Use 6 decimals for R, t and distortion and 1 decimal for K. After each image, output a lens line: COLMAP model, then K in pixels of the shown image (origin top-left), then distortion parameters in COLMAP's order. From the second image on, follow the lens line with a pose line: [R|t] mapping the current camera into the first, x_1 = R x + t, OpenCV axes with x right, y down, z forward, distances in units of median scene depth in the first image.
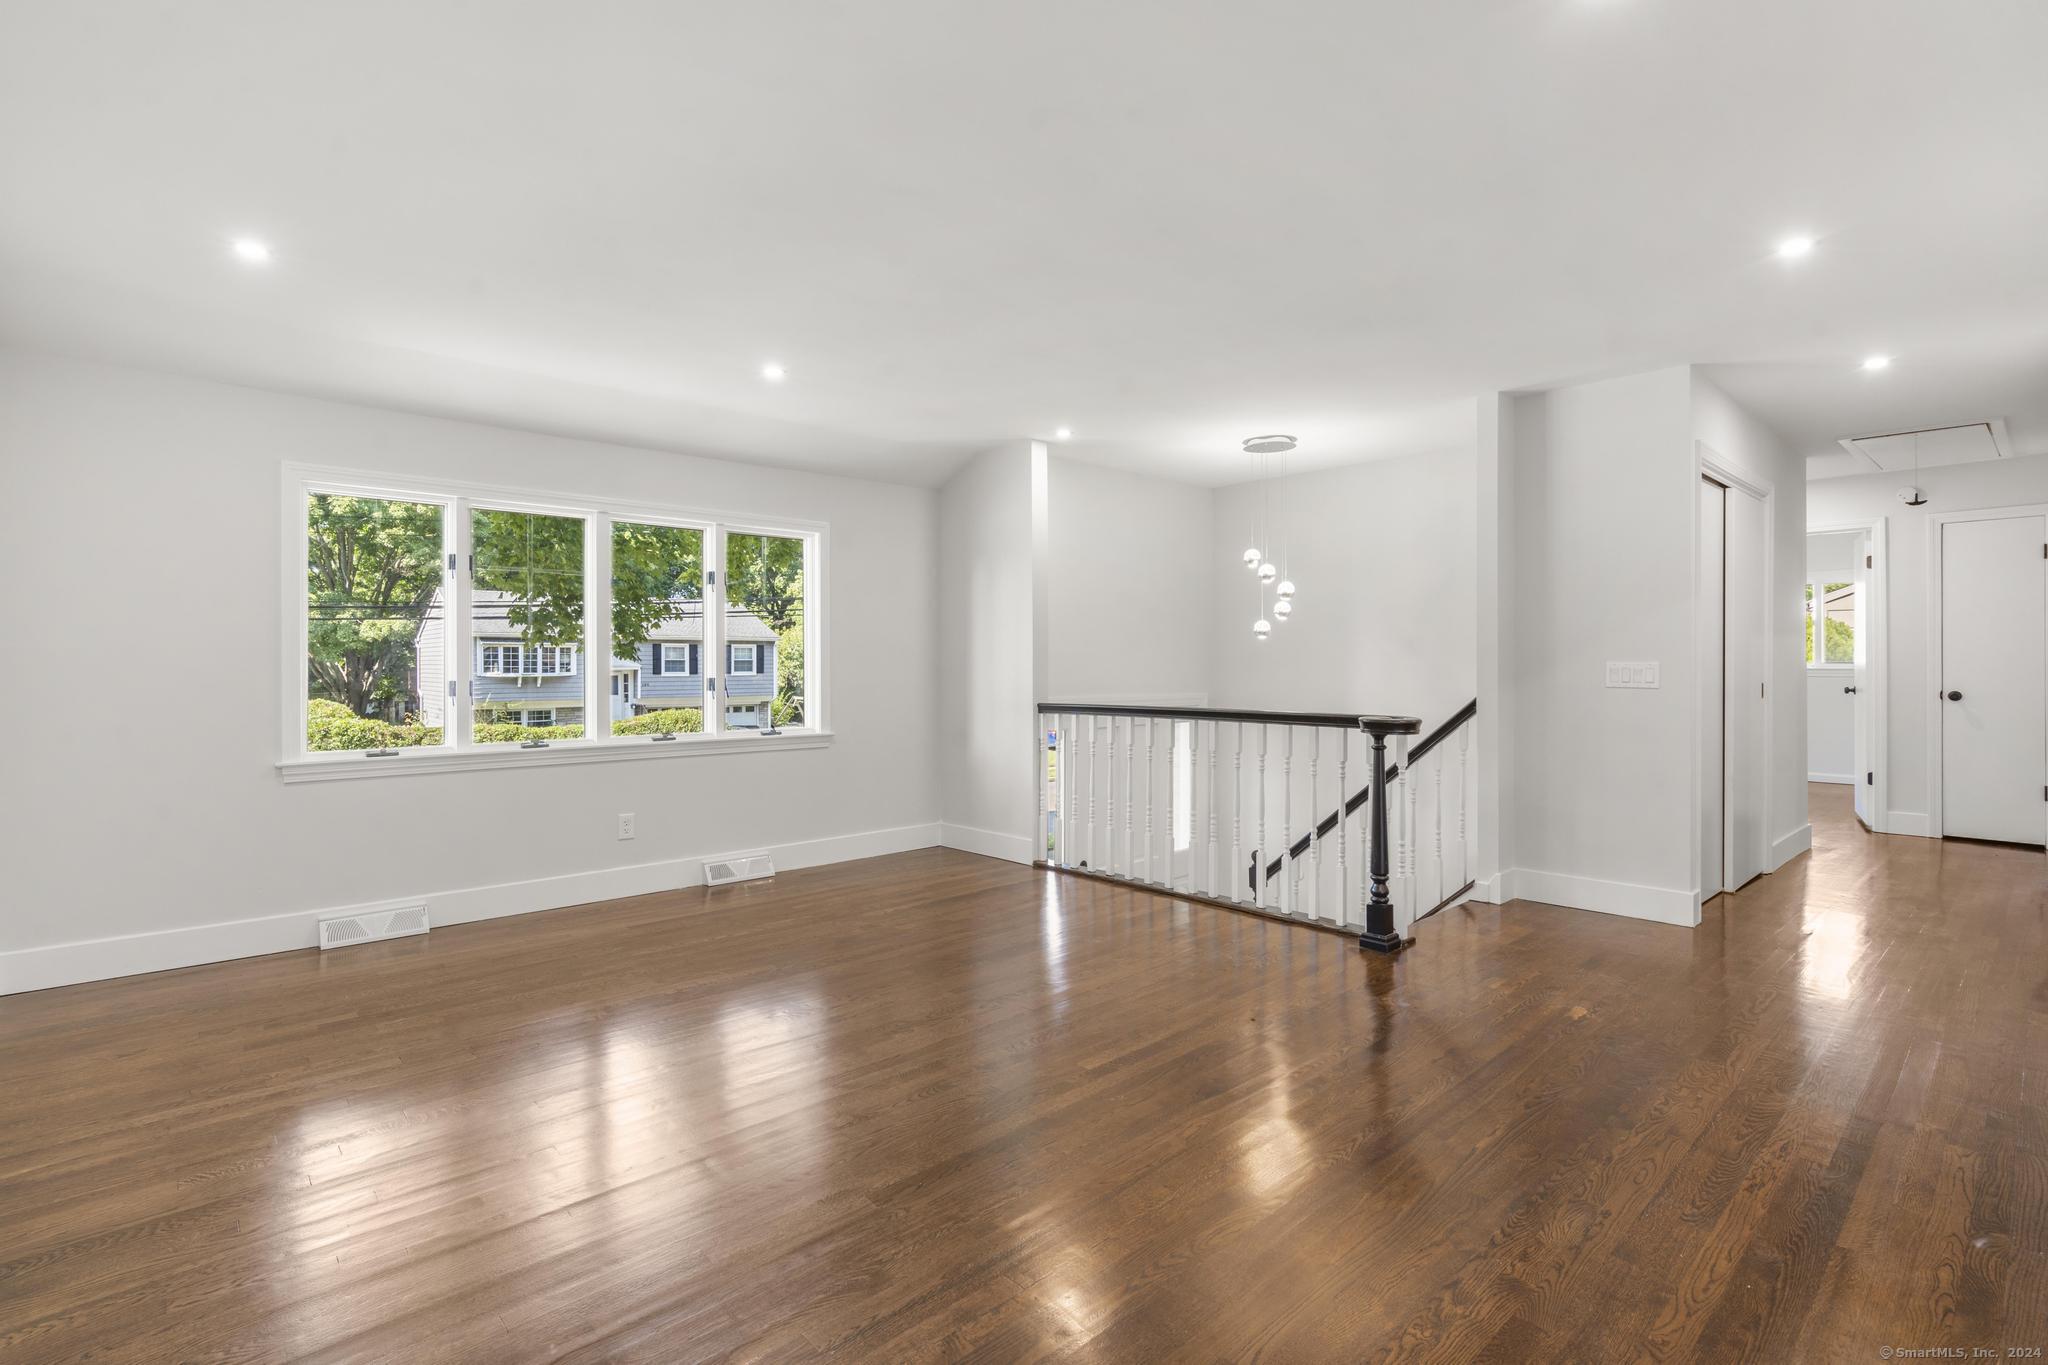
lens RADIAL K [[934.3, 0, 995.8], [0, 934.3, 659.9], [0, 0, 1]] dist [0.002750, 0.000839]
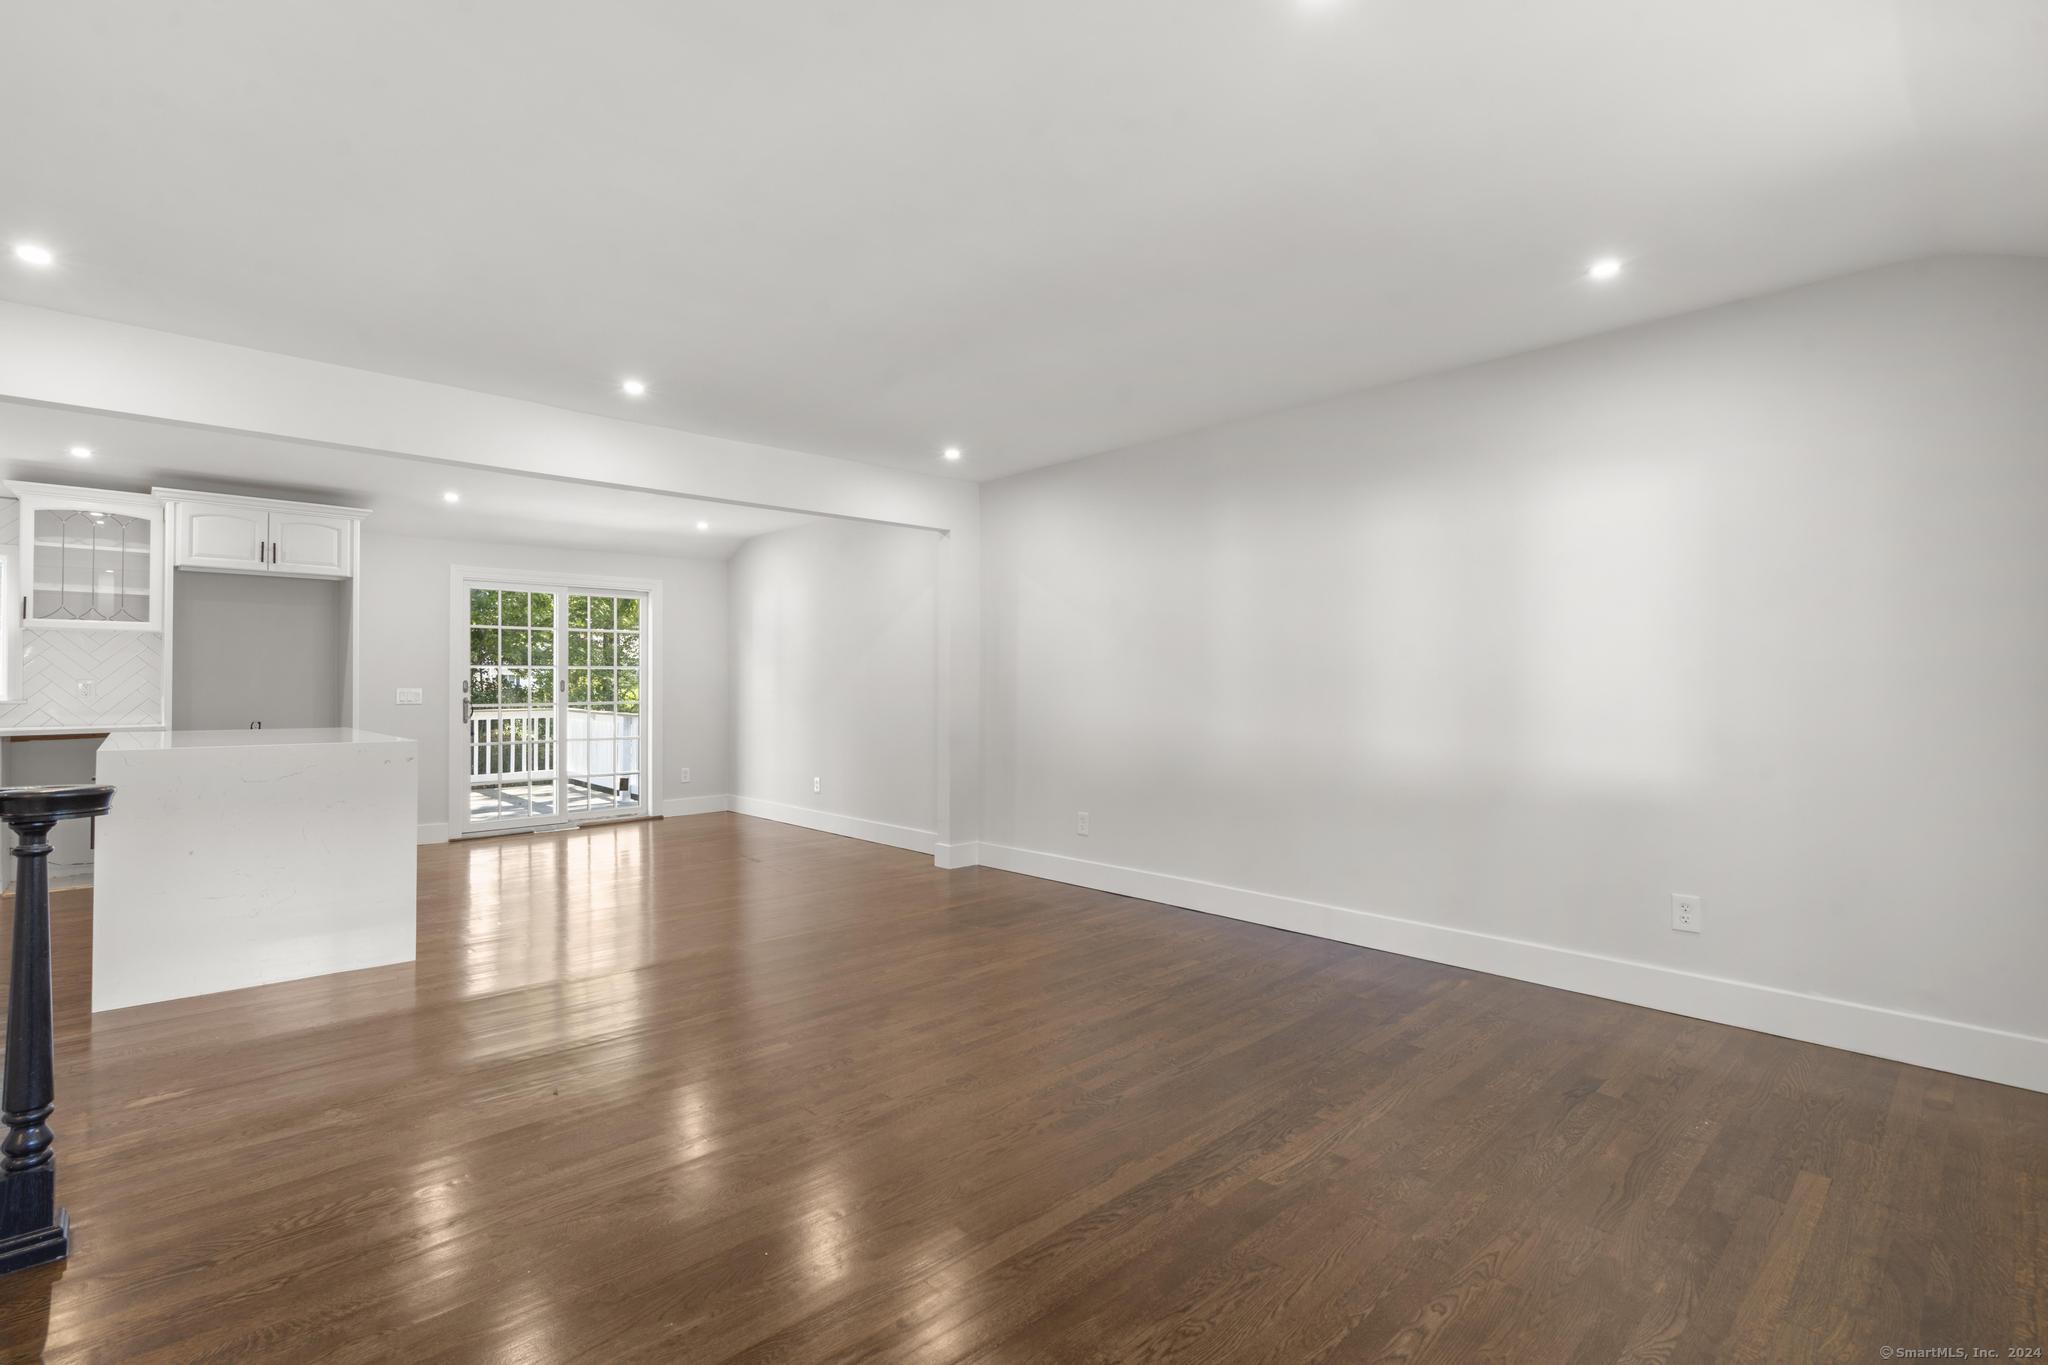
lens RADIAL K [[943.5, 0, 1019.0], [0, 943.5, 682.5], [0, 0, 1]] dist [-0.003704, 0.000457]
pose [[-0.999083, -0.001328, -0.042787, -0.059914], [-0.000917, 0.999953, -0.009647, 0.004422], [0.042798, -0.009598, -0.999038, 1.066848]]
